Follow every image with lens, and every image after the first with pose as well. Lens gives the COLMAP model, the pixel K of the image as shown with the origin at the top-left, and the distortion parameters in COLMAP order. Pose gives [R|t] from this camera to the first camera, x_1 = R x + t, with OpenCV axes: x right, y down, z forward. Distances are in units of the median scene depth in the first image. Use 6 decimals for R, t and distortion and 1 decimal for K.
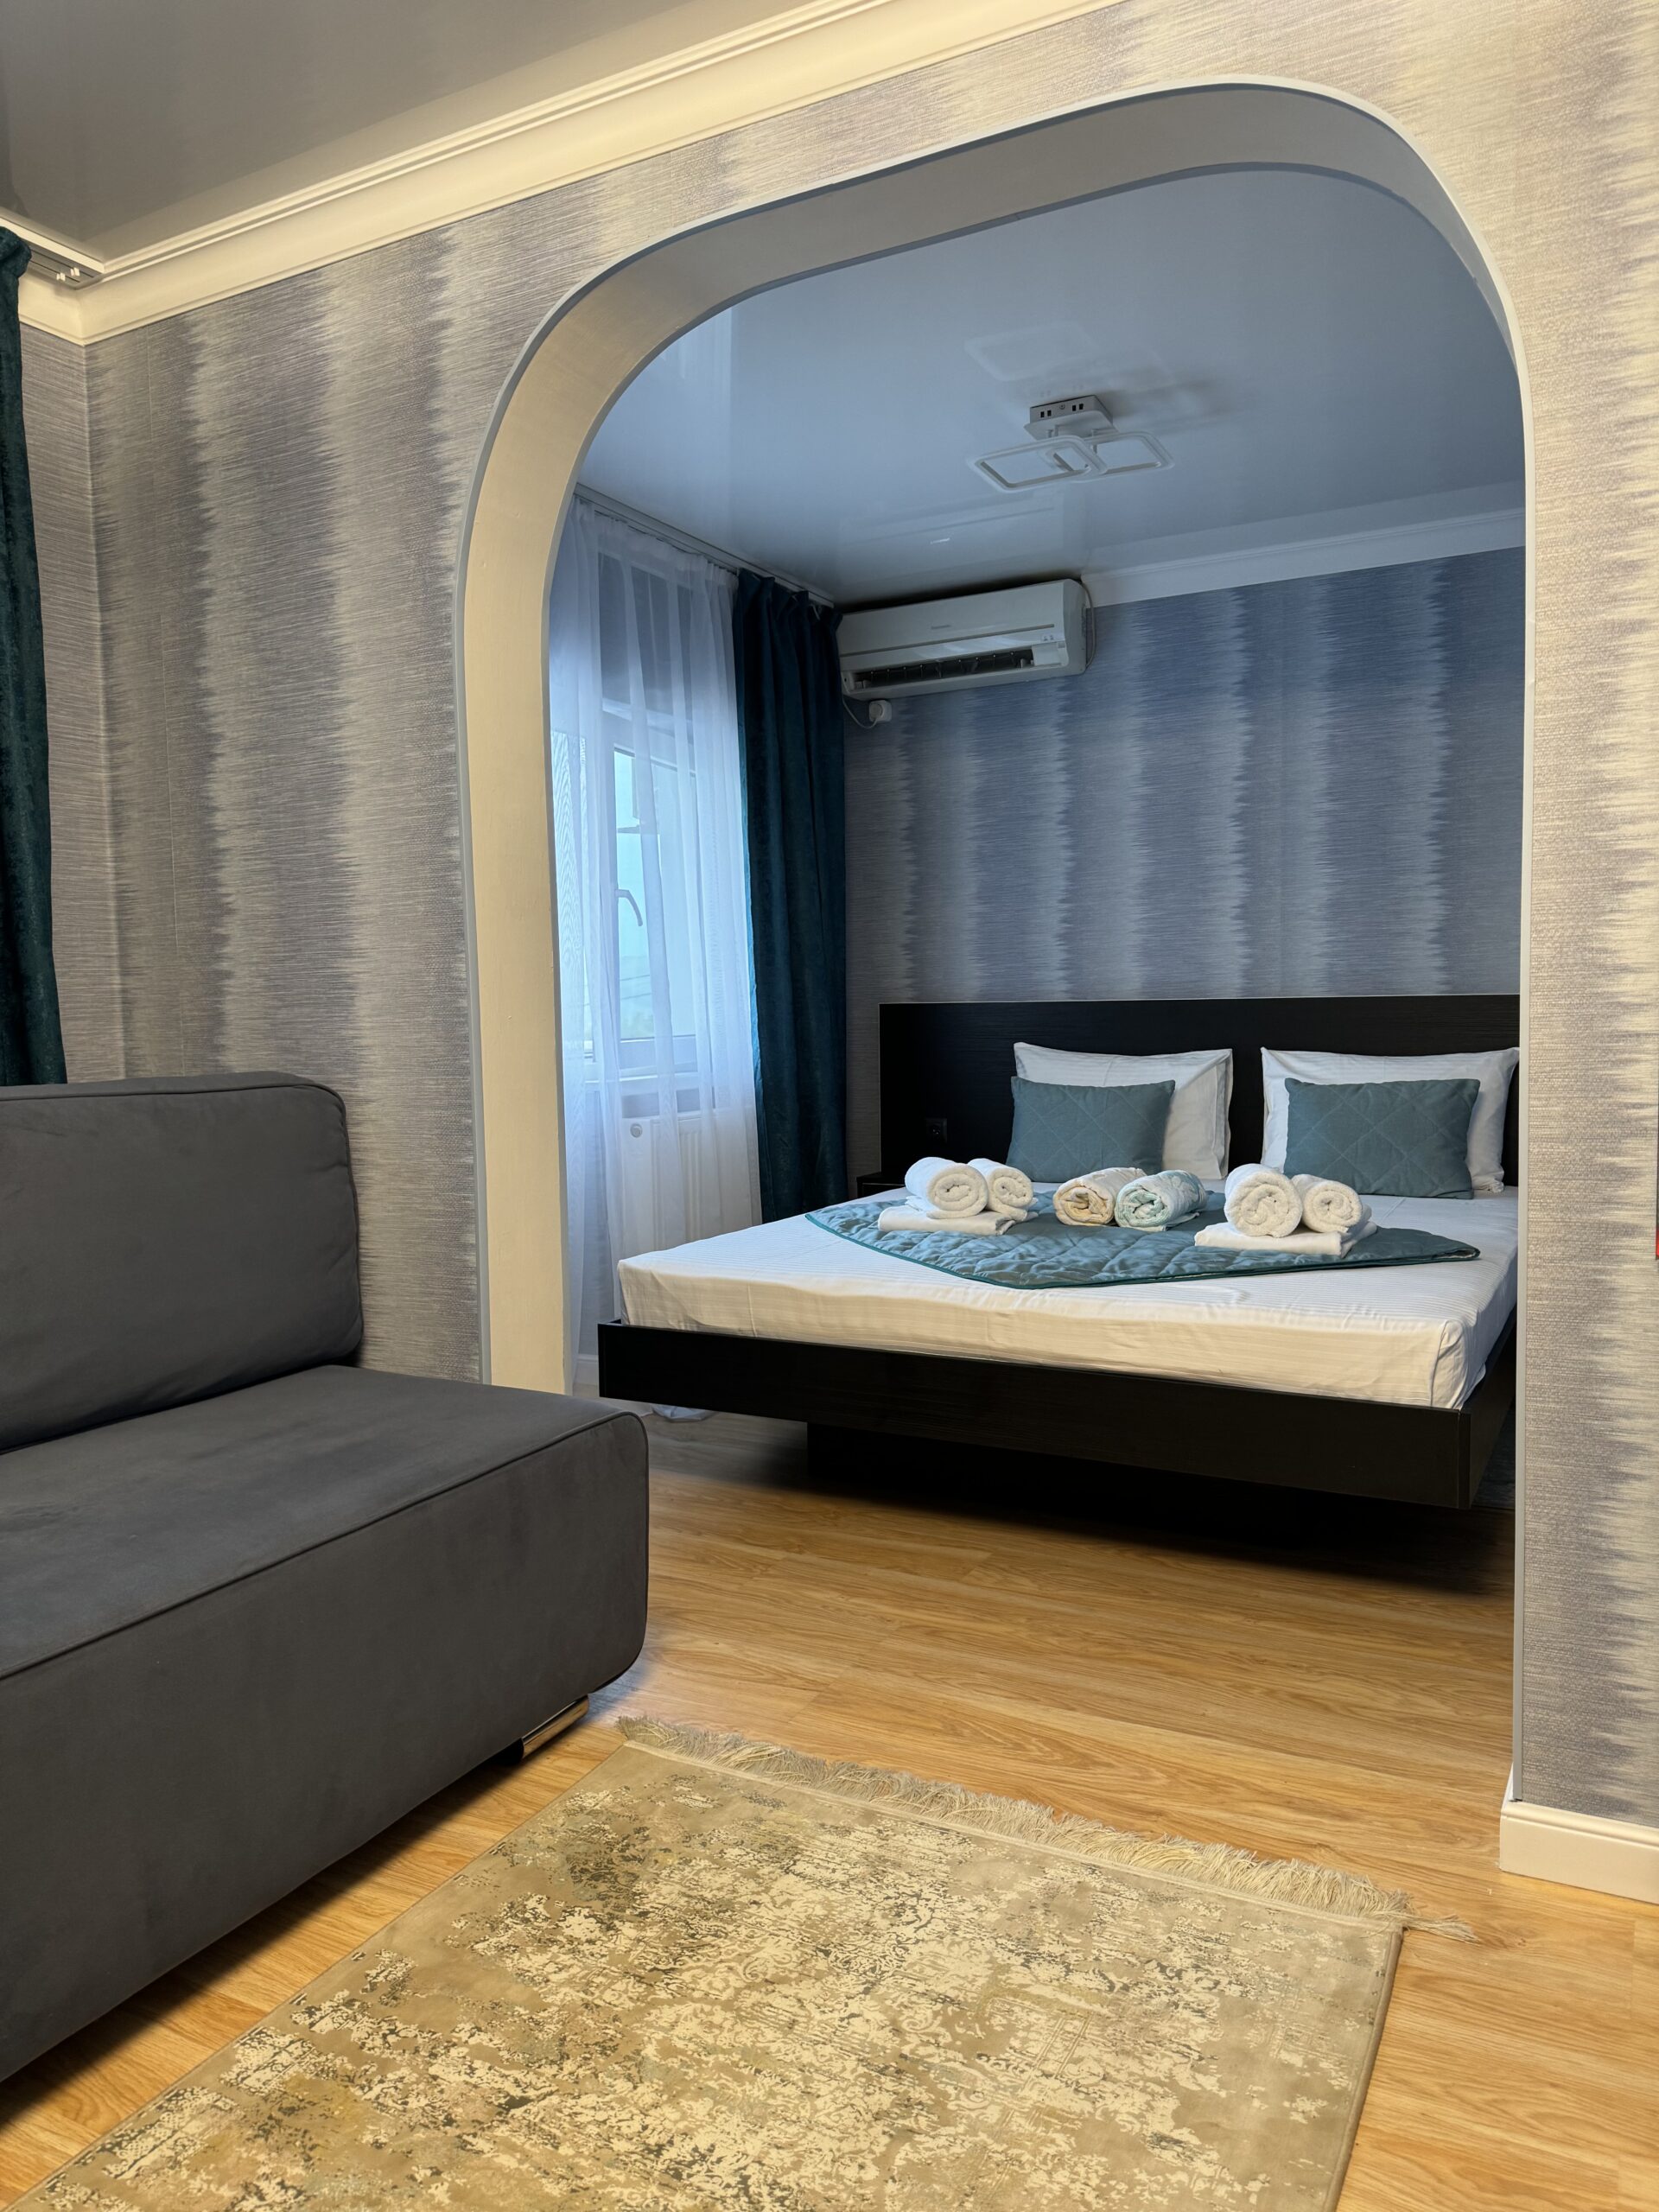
lens RADIAL K [[1573.6, 0, 829.1], [0, 1573.6, 1117.3], [0, 0, 1]] dist [0.024225, -0.027526]
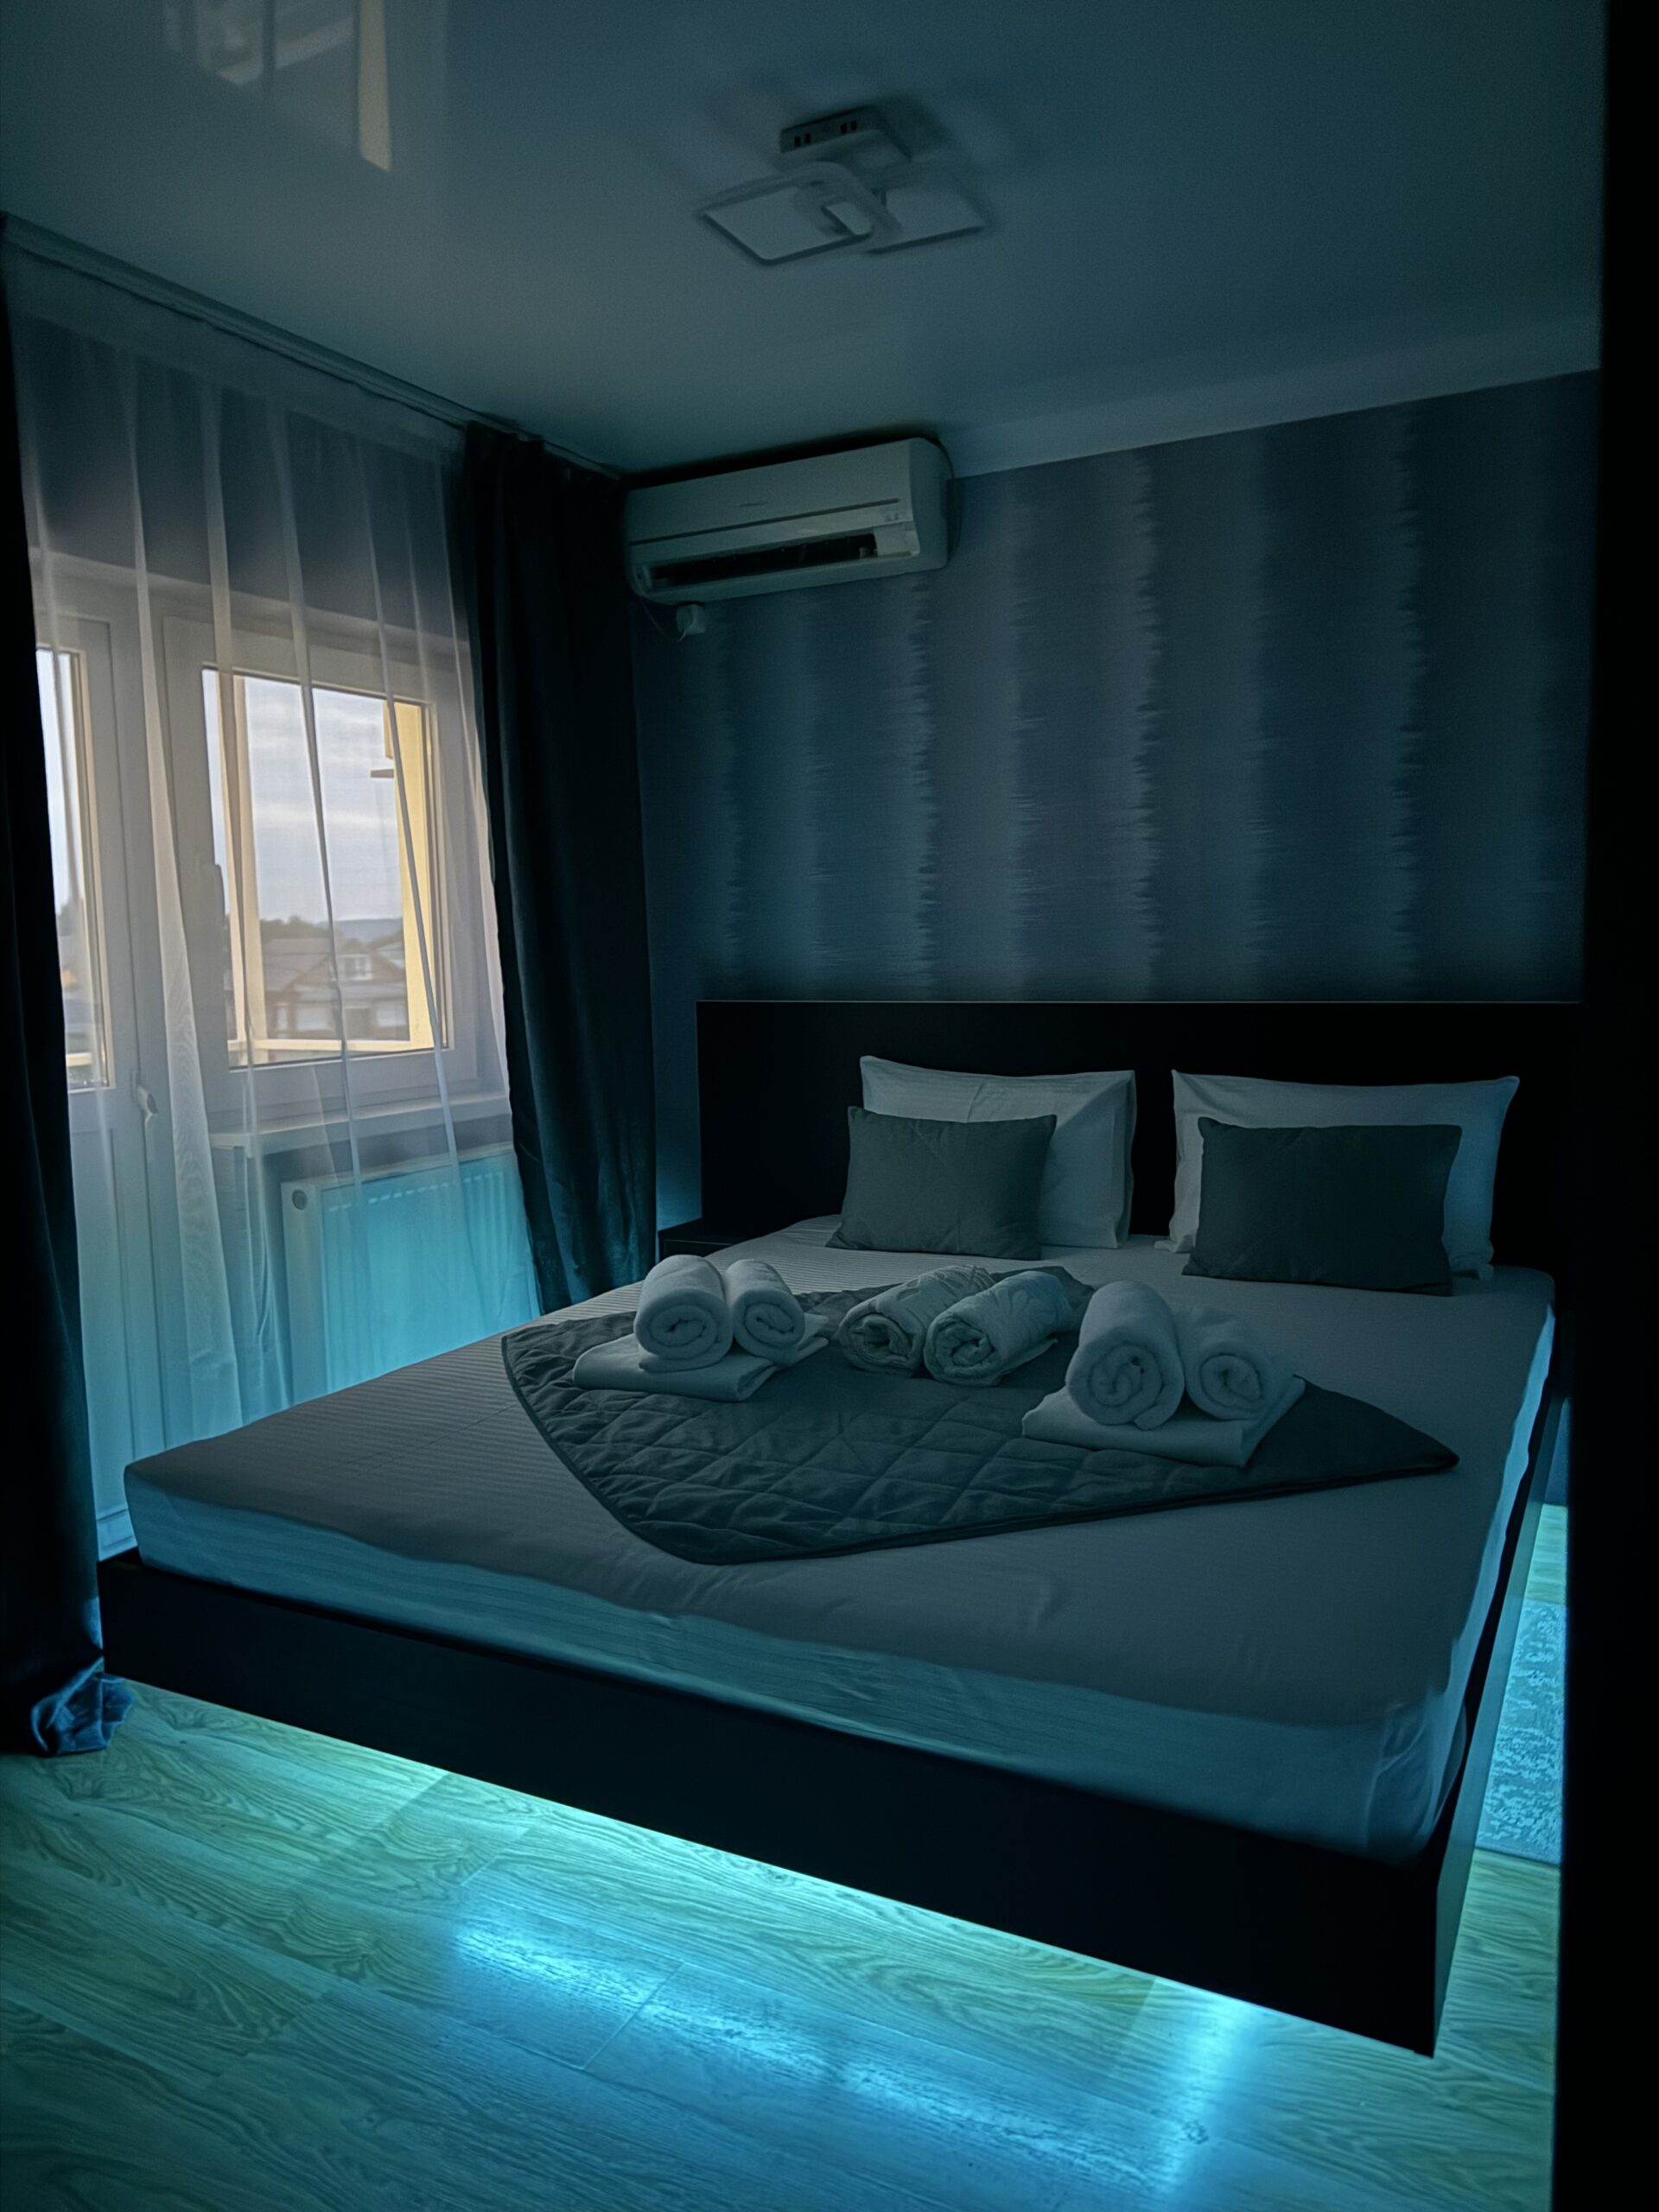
lens RADIAL K [[1573.6, 0, 830.6], [0, 1573.6, 1111.2], [0, 0, 1]] dist [0.024225, -0.027526]
pose [[0.999929, -0.006599, 0.009901, 0.190892], [0.006208, 0.999221, 0.038983, -0.100374], [-0.010150, -0.038919, 0.999191, 0.461976]]
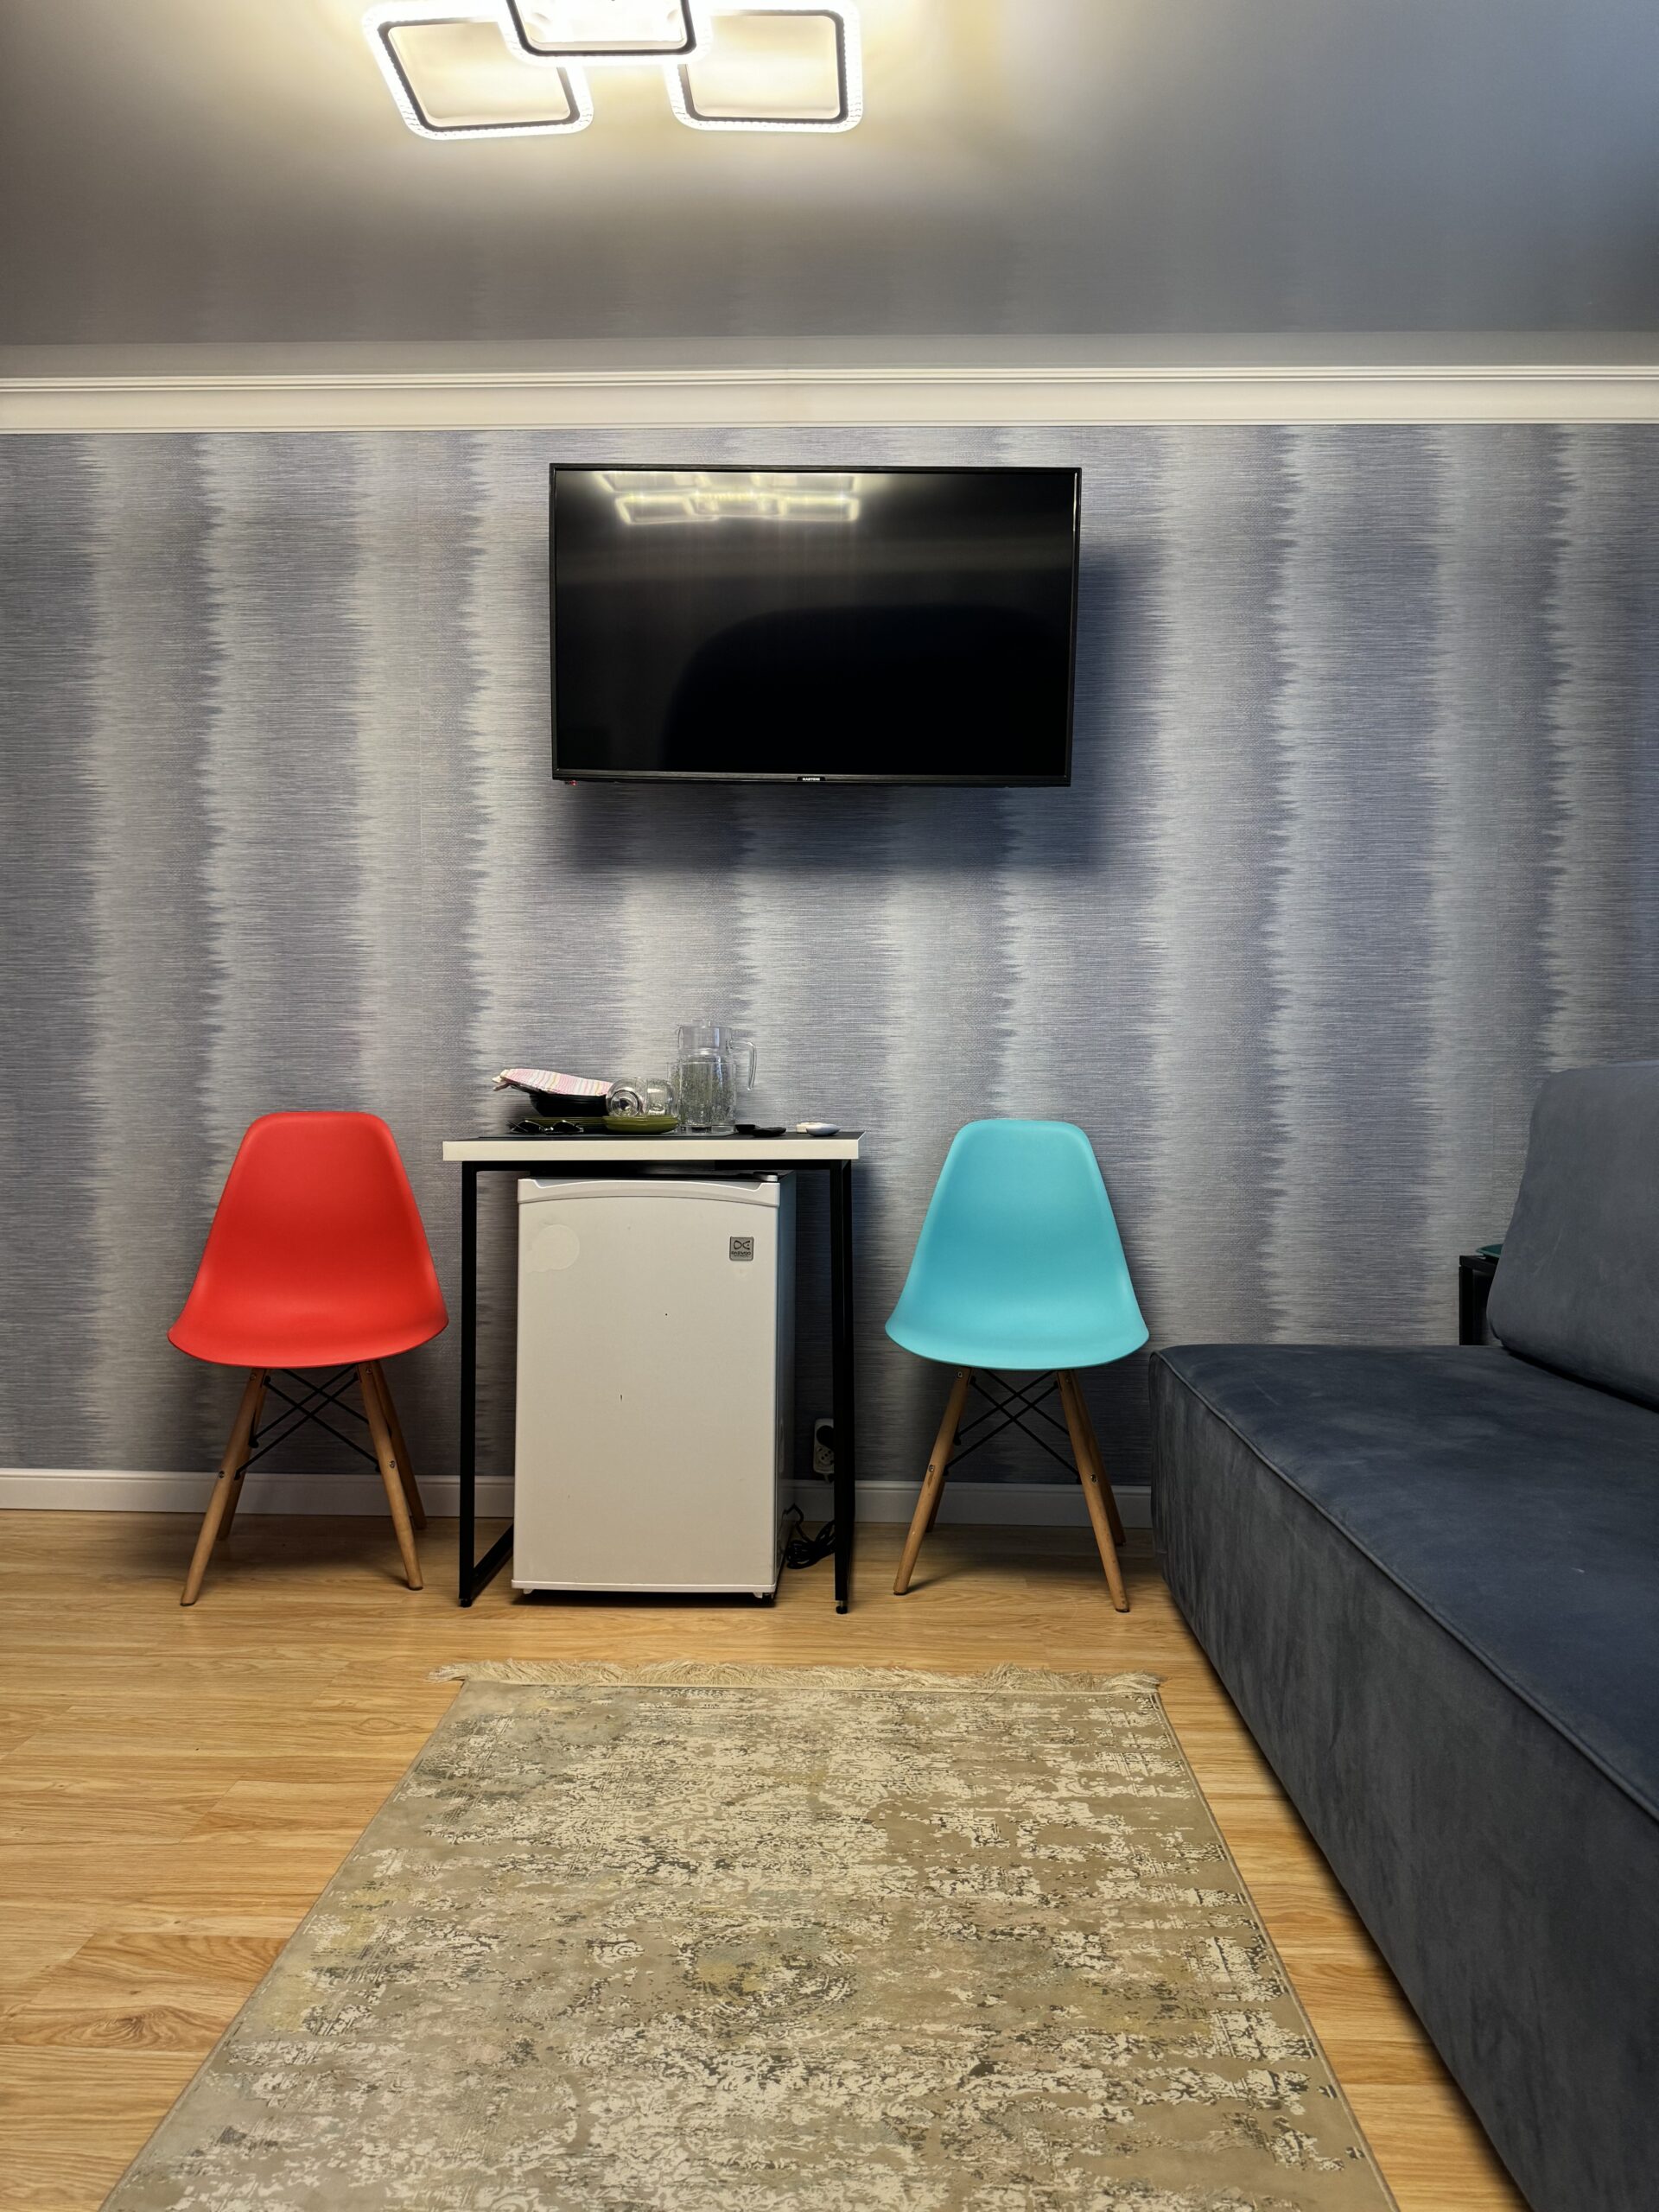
lens RADIAL K [[1573.6, 0, 830.3], [0, 1573.6, 1108.8], [0, 0, 1]] dist [0.024225, -0.027526]
pose [[-0.896763, 0.020439, -0.442038, 0.180412], [-0.018359, 0.996354, 0.083316, -0.021895], [0.442130, 0.082830, -0.893118, 1.071694]]
